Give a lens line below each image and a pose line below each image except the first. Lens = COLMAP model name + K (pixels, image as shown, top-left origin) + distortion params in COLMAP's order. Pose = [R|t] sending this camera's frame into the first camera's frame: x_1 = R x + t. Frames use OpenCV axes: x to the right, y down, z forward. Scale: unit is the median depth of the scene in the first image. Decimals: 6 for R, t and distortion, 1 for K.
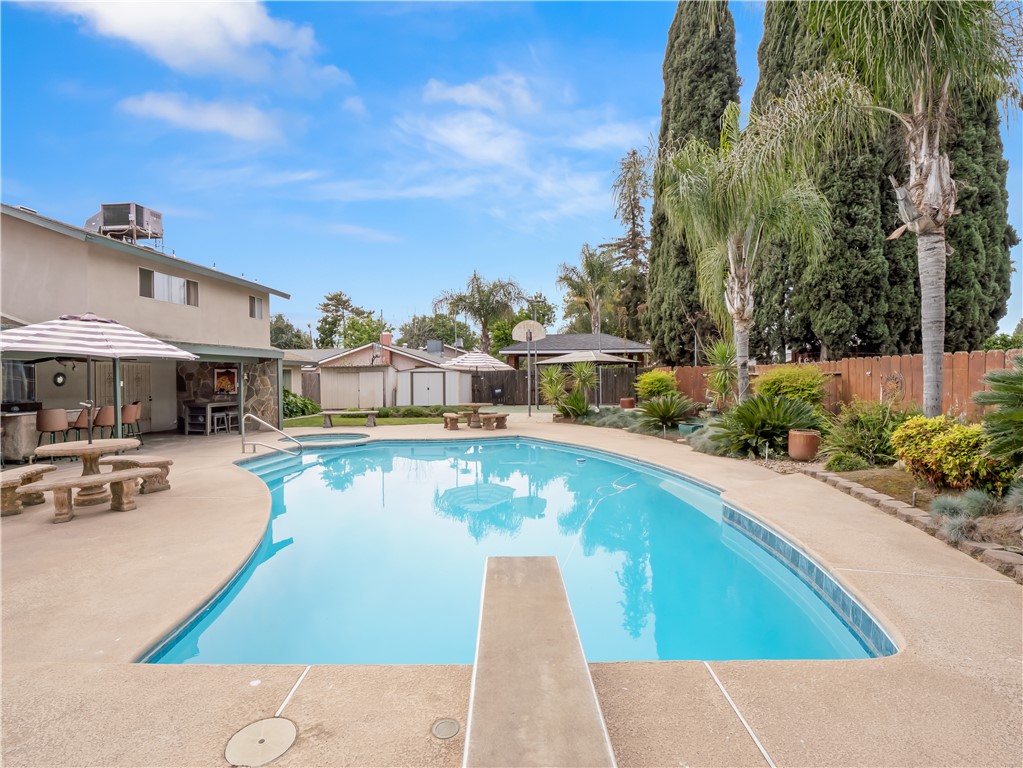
lens RADIAL K [[496.7, 0, 505.7], [0, 496.7, 387.0], [0, 0, 1]] dist [-0.002978, -0.000238]
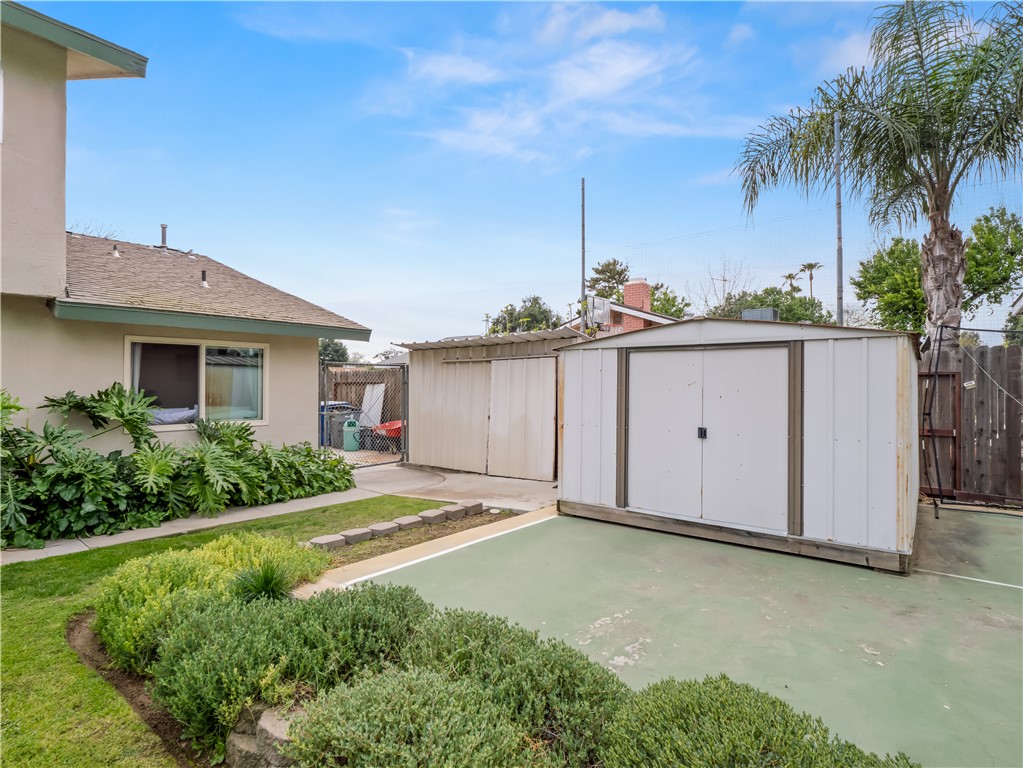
lens RADIAL K [[533.0, 0, 508.1], [0, 533.0, 386.7], [0, 0, 1]] dist [0.000566, 0.000234]
pose [[0.833444, 0.010076, -0.552512, -0.038664], [-0.016307, 0.999847, -0.006365, -0.004400], [0.552363, 0.014315, 0.833480, 0.290311]]
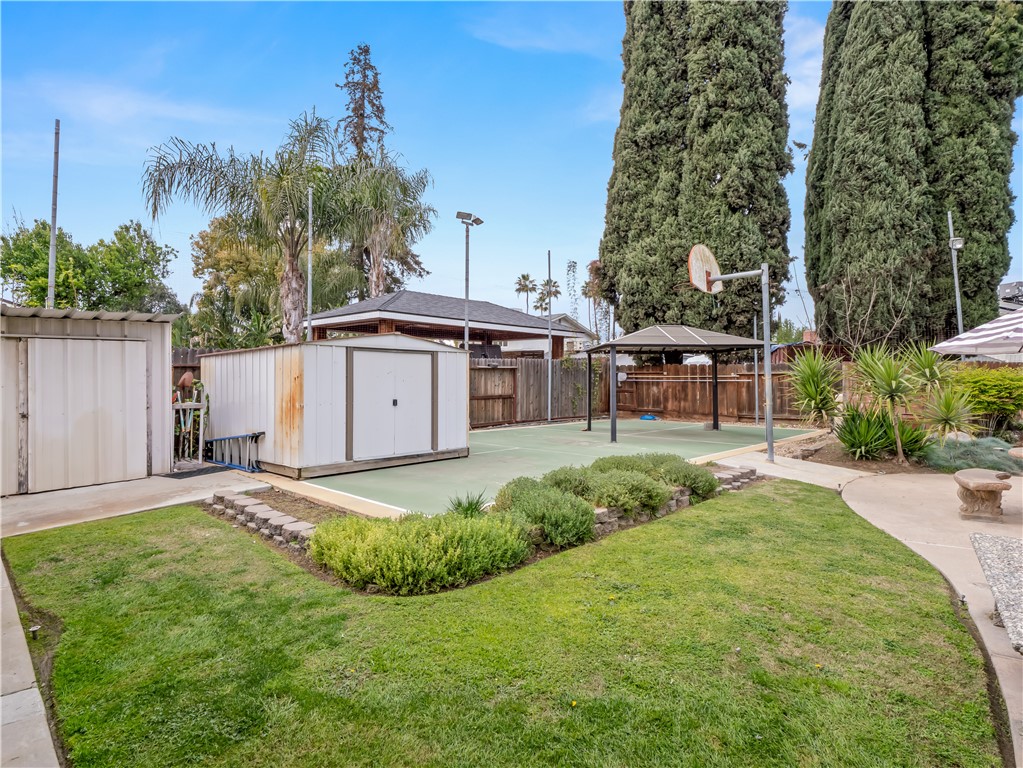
lens RADIAL K [[547.2, 0, 505.0], [0, 547.2, 373.4], [0, 0, 1]] dist [-0.002539, -0.001186]
pose [[0.627299, 0.013364, 0.778664, -0.143051], [0.003085, 0.999802, -0.019644, -0.002983], [-0.778772, 0.014725, 0.627134, 0.267667]]
